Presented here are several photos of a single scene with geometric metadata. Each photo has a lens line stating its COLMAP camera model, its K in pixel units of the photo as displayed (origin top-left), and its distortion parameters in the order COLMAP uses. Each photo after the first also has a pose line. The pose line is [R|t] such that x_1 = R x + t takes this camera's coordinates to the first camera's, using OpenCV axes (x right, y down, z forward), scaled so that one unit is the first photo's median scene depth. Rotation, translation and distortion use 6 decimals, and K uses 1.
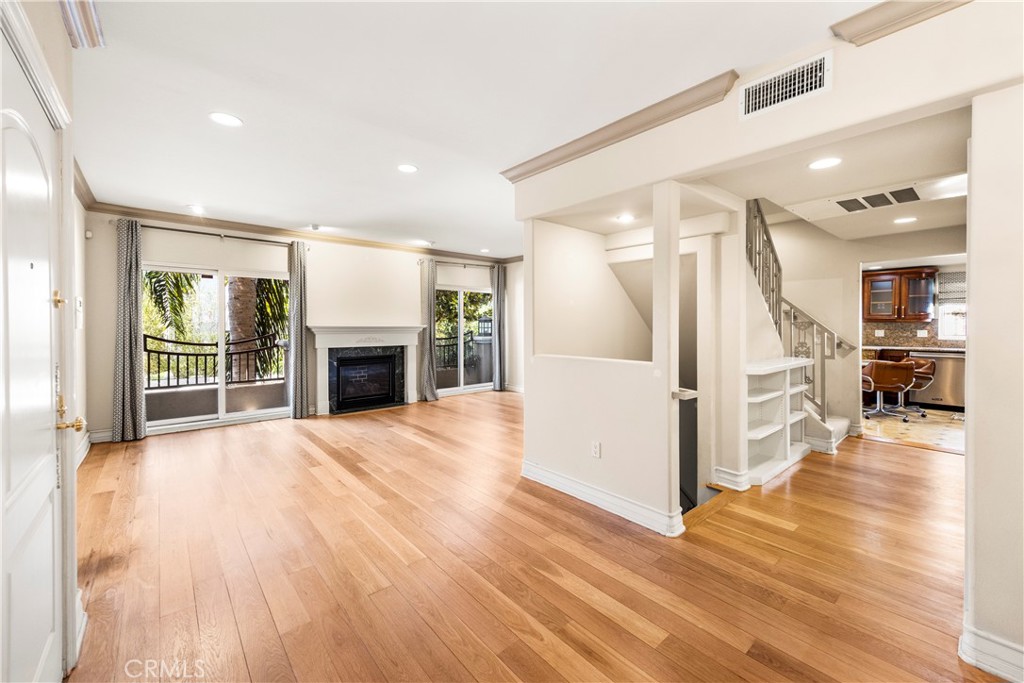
lens RADIAL K [[408.2, 0, 513.4], [0, 408.2, 328.7], [0, 0, 1]] dist [-0.000152, -0.000153]
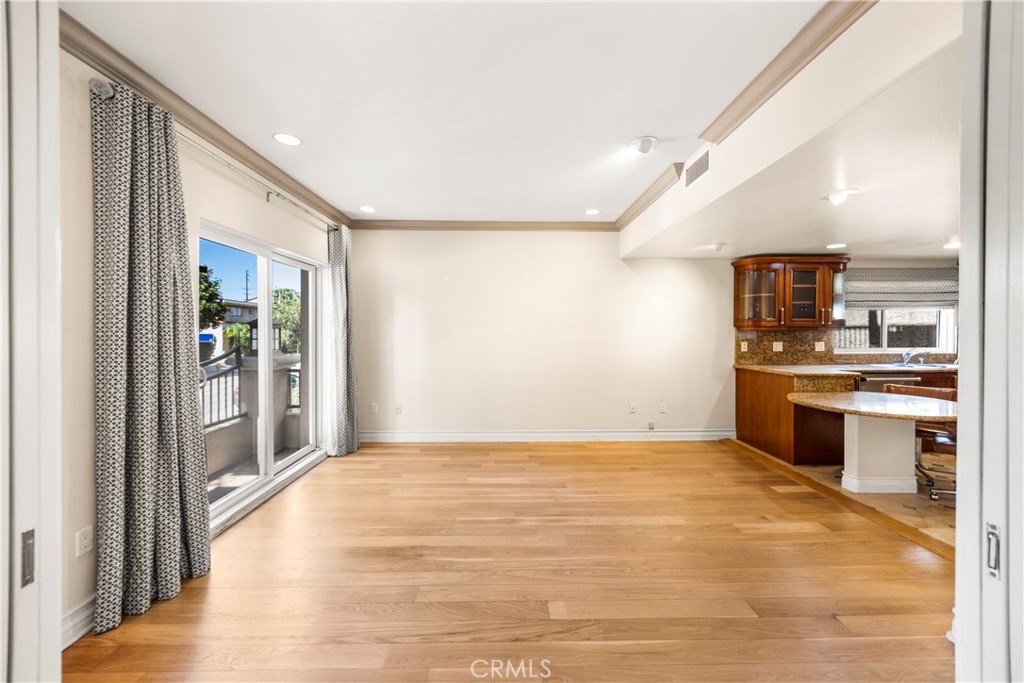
lens RADIAL K [[387.8, 0, 510.8], [0, 387.8, 330.2], [0, 0, 1]] dist [-0.011583, 0.000132]
pose [[0.643315, -0.001097, 0.765601, 0.146396], [0.003404, 0.999993, -0.001428, -0.020570], [-0.765594, 0.003524, 0.643314, 1.129492]]
